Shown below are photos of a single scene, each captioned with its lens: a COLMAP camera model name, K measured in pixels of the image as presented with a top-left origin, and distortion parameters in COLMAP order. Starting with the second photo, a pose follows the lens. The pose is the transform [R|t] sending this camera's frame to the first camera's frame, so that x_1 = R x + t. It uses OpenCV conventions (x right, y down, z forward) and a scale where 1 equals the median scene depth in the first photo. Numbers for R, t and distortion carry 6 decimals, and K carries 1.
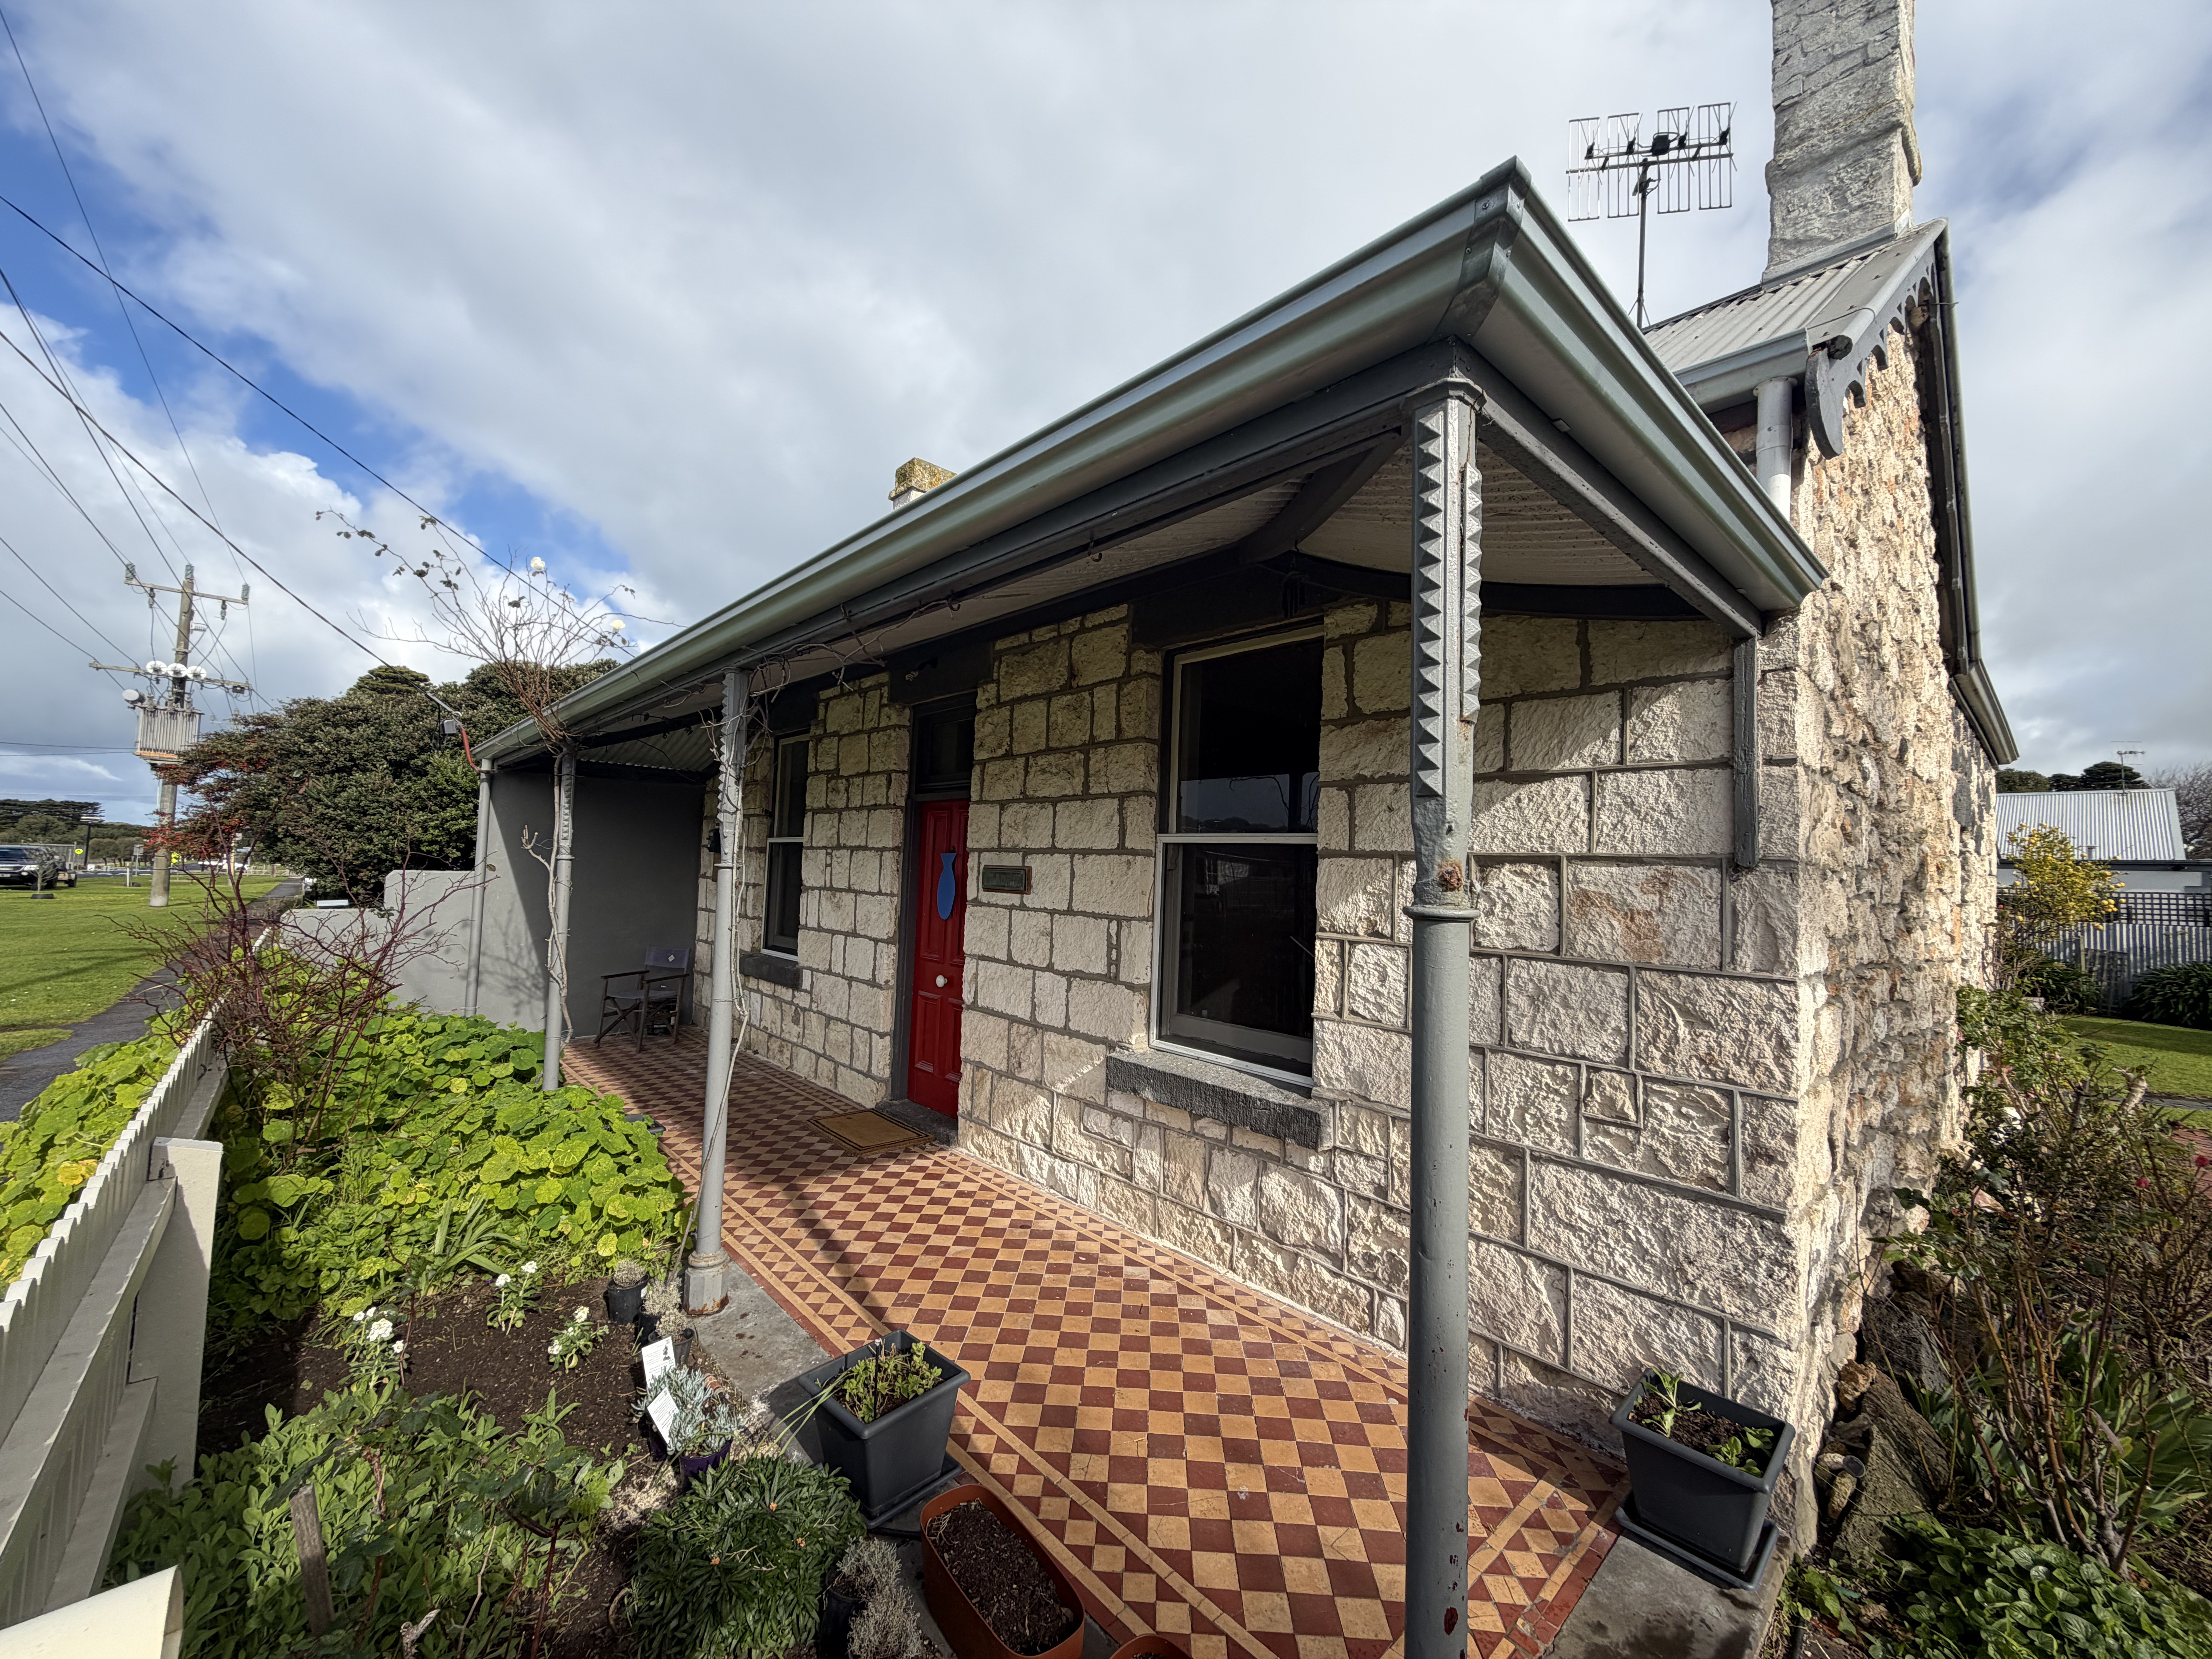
lens RADIAL K [[872.2, 0, 1111.4], [0, 872.2, 831.3], [0, 0, 1]] dist [-0.000227, 0.000197]
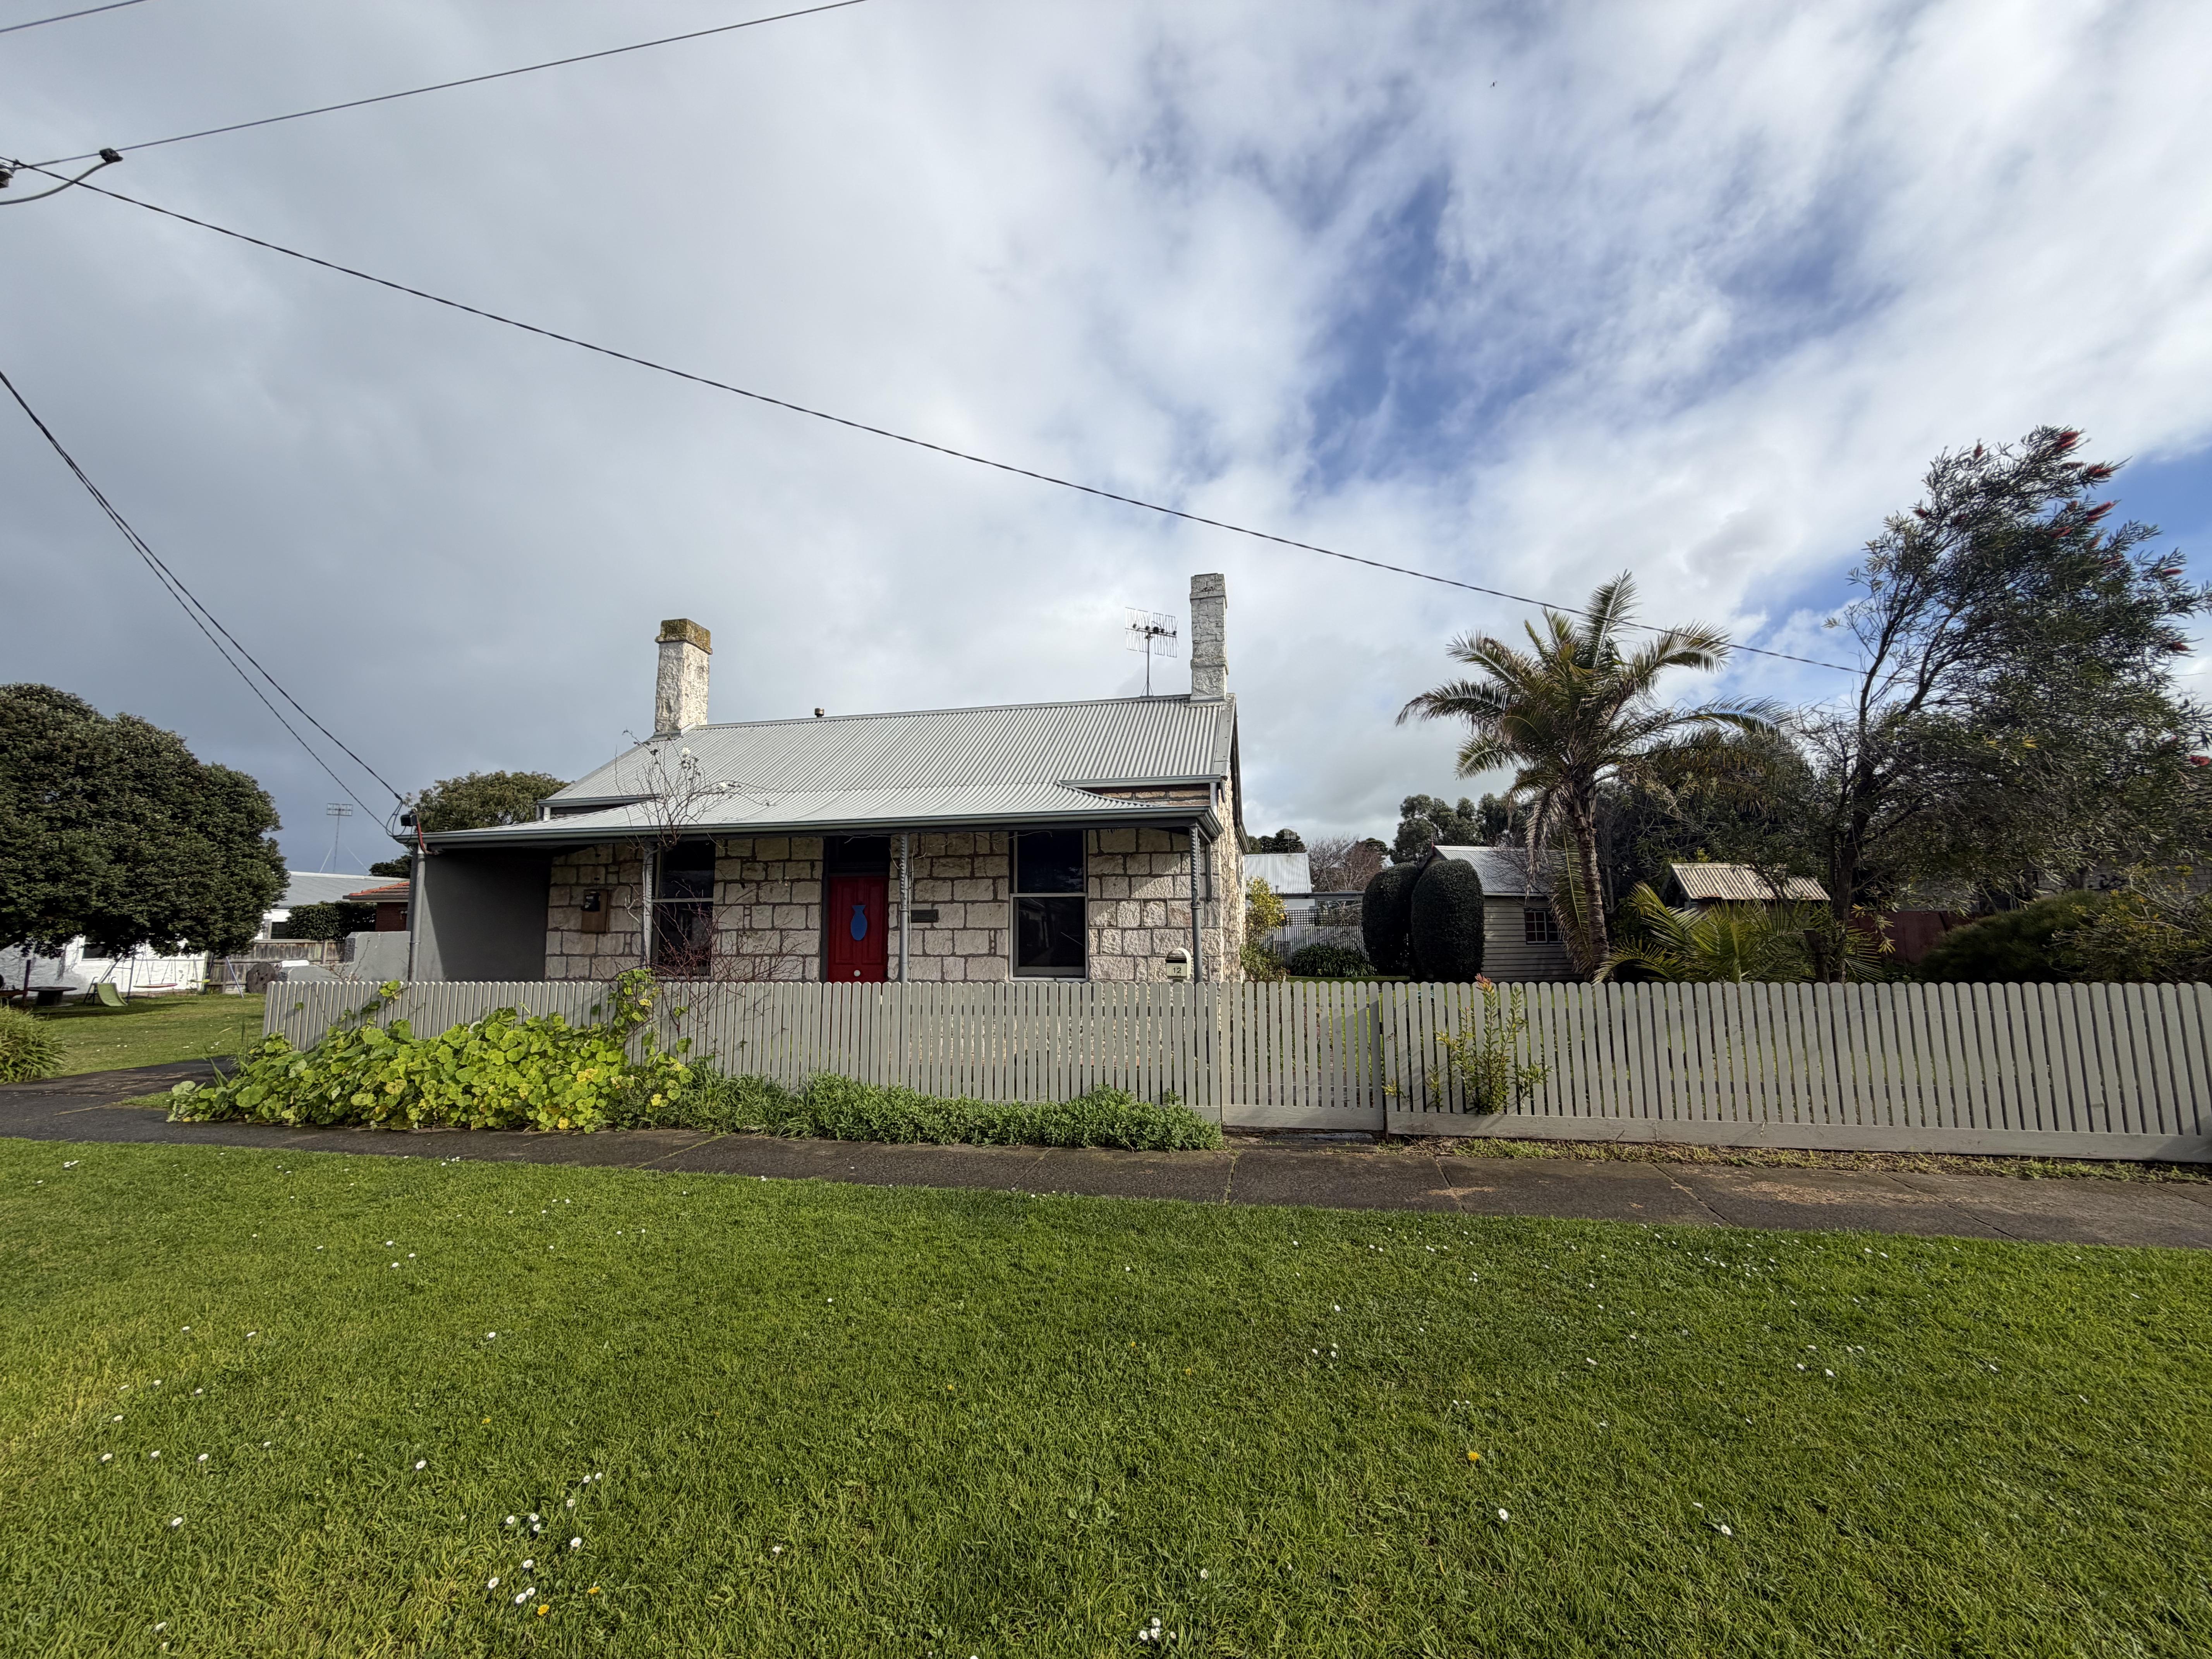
lens RADIAL K [[872.2, 0, 1109.1], [0, 872.2, 833.2], [0, 0, 1]] dist [-0.000227, 0.000197]
pose [[0.796038, 0.020958, 0.604883, -1.164645], [0.009842, 0.998820, -0.047559, -0.045543], [-0.605166, 0.043812, 0.794893, -1.079147]]
